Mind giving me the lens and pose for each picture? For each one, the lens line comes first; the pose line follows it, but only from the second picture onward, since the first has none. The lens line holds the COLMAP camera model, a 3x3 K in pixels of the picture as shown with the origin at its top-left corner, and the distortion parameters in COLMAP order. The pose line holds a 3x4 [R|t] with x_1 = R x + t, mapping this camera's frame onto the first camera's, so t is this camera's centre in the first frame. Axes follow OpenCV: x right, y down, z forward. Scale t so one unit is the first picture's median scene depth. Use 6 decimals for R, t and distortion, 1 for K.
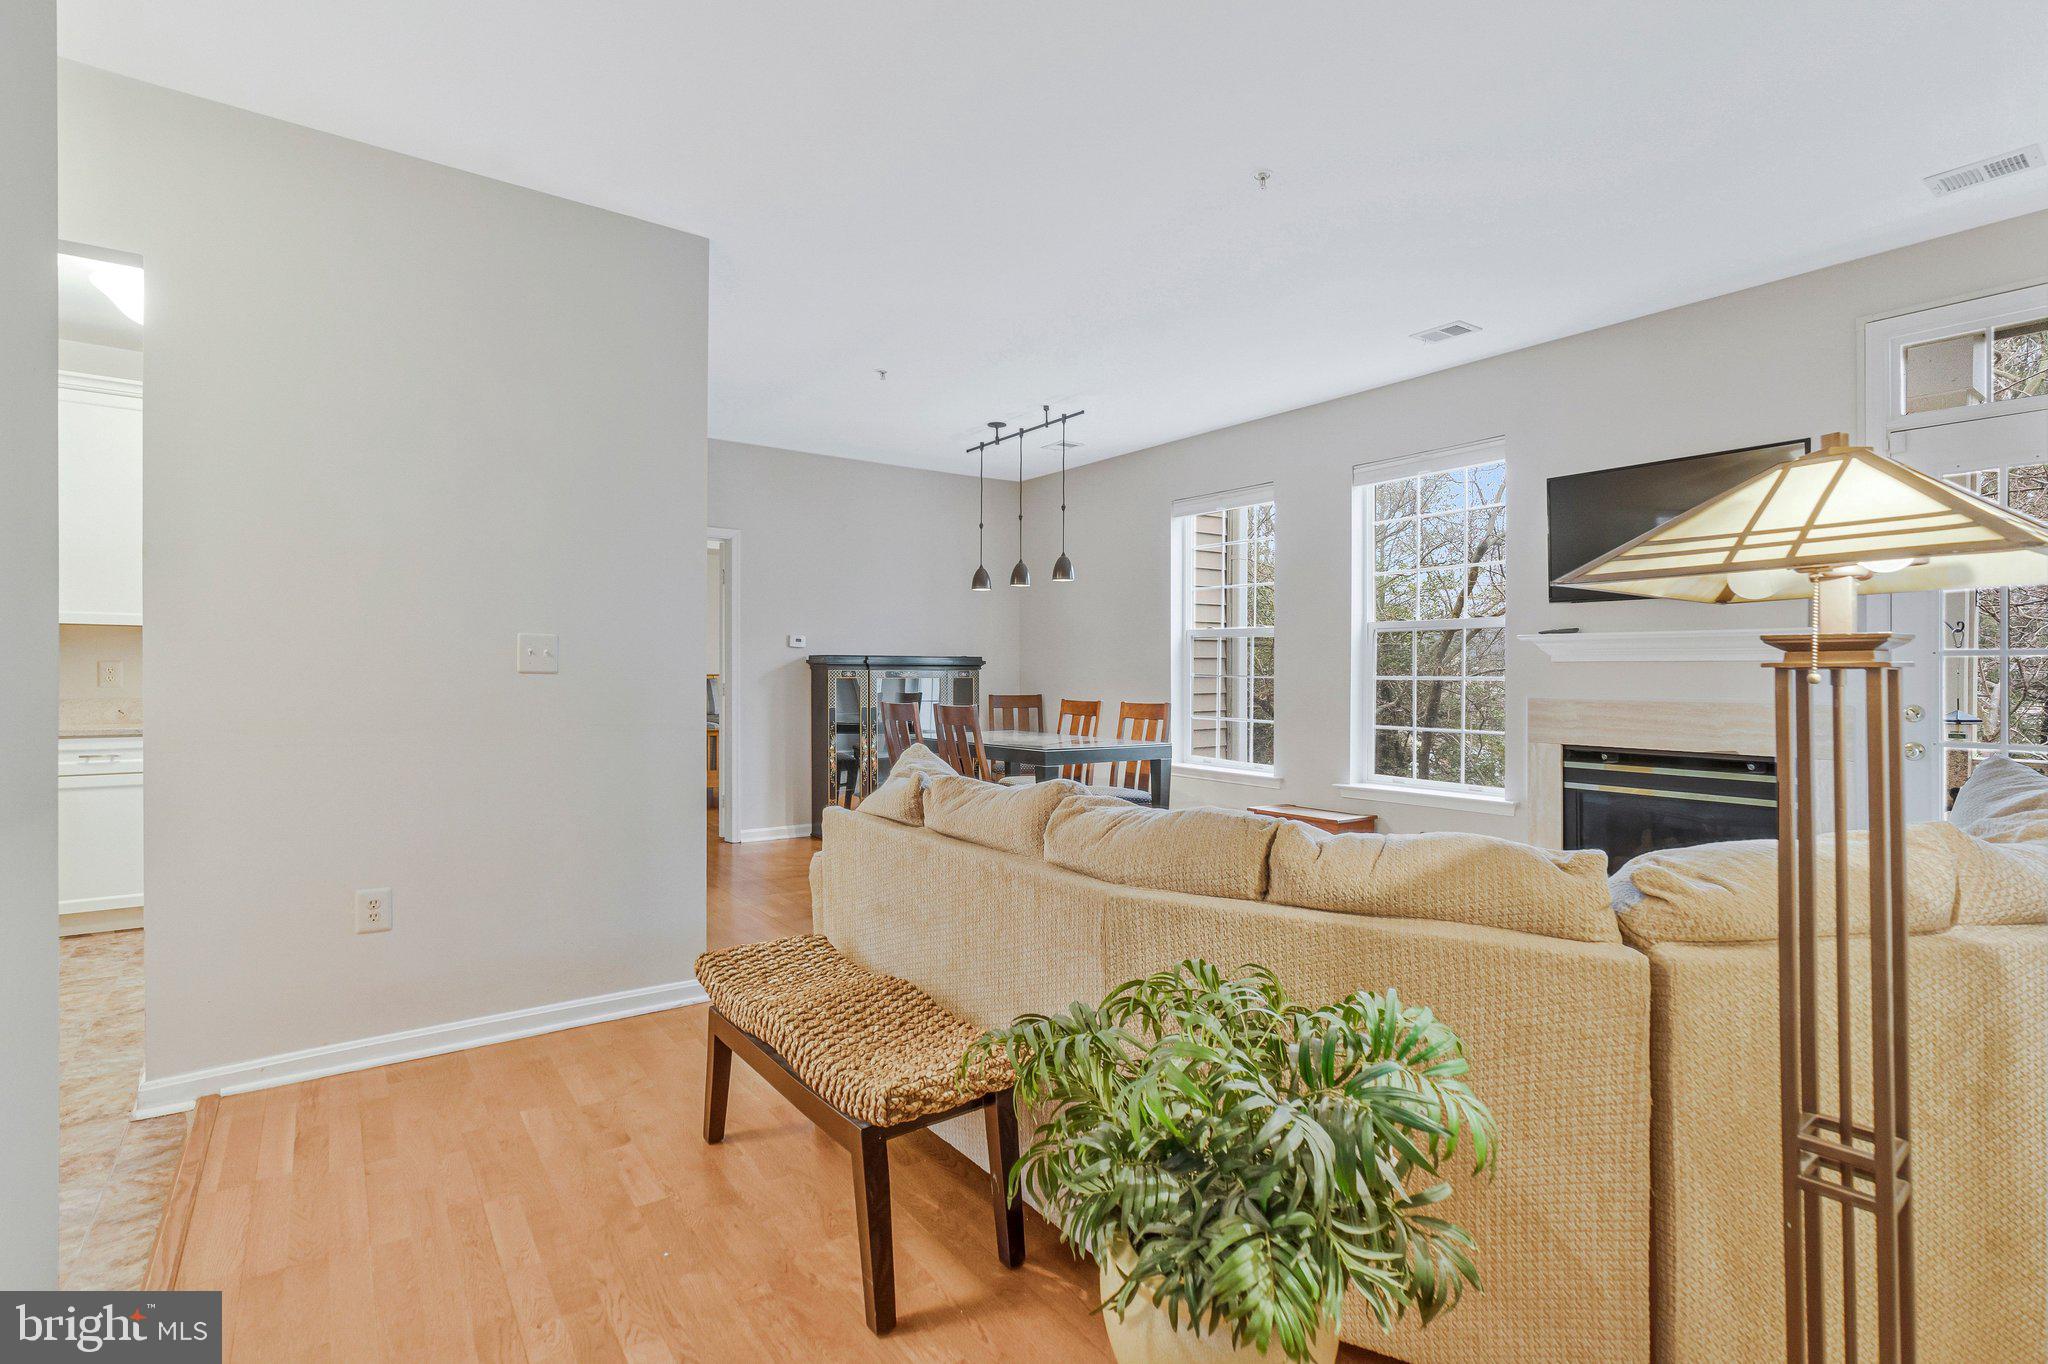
lens RADIAL K [[966.6, 0, 1020.6], [0, 966.6, 667.1], [0, 0, 1]] dist [0.006295, 0.001057]
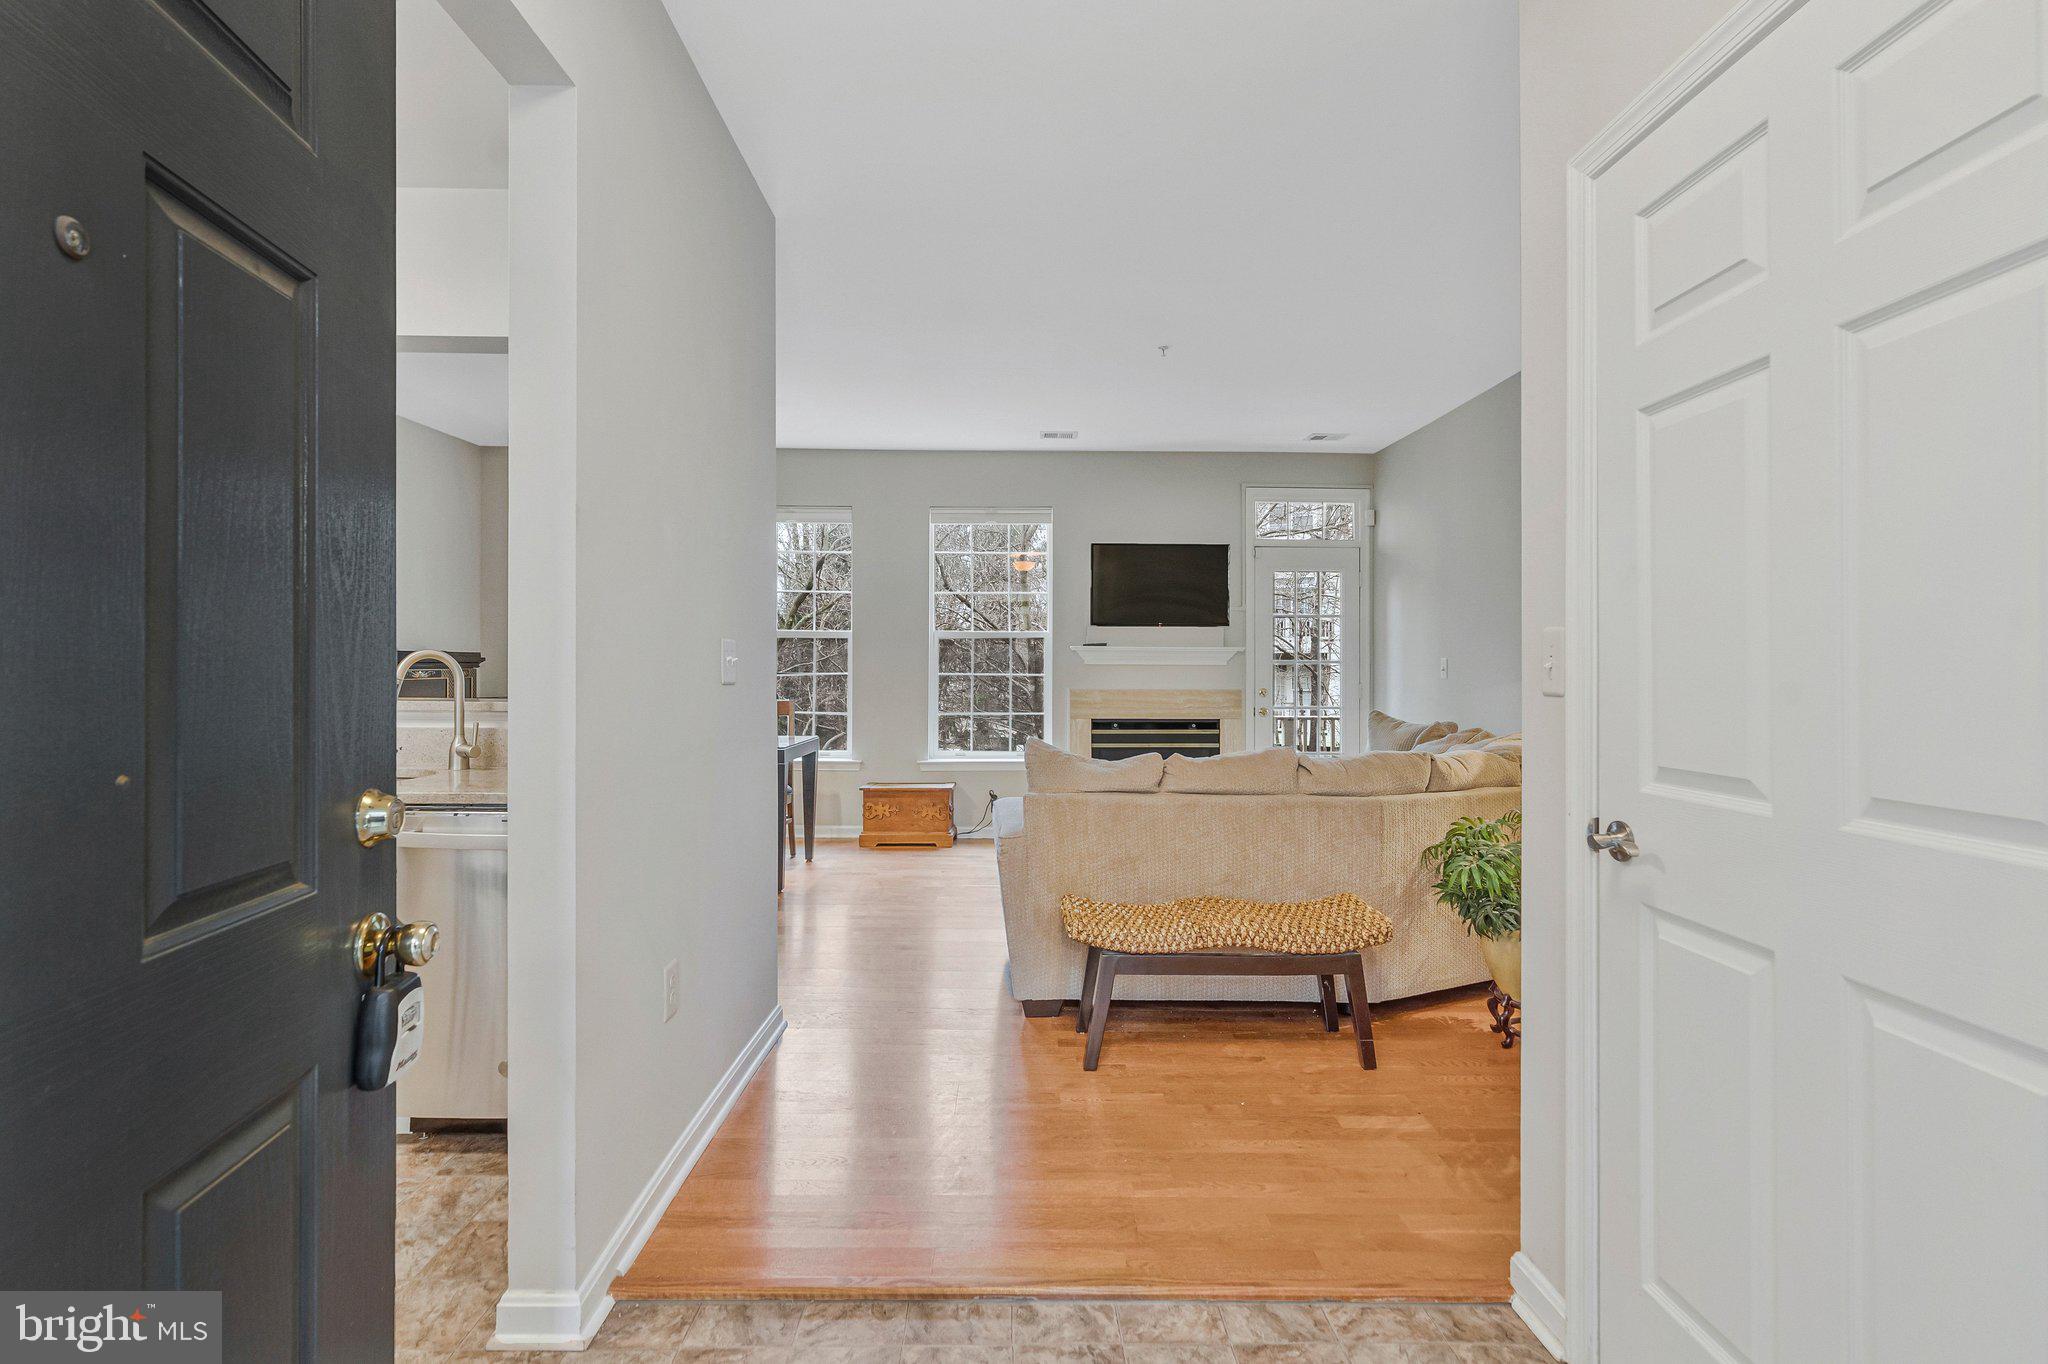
lens RADIAL K [[966.6, 0, 1025.8], [0, 966.6, 684.0], [0, 0, 1]] dist [0.006295, 0.001057]
pose [[0.575175, -0.015403, 0.817885, -0.644012], [-0.007910, 0.999671, 0.024390, -0.009868], [-0.817992, -0.020498, 0.574865, 0.182114]]
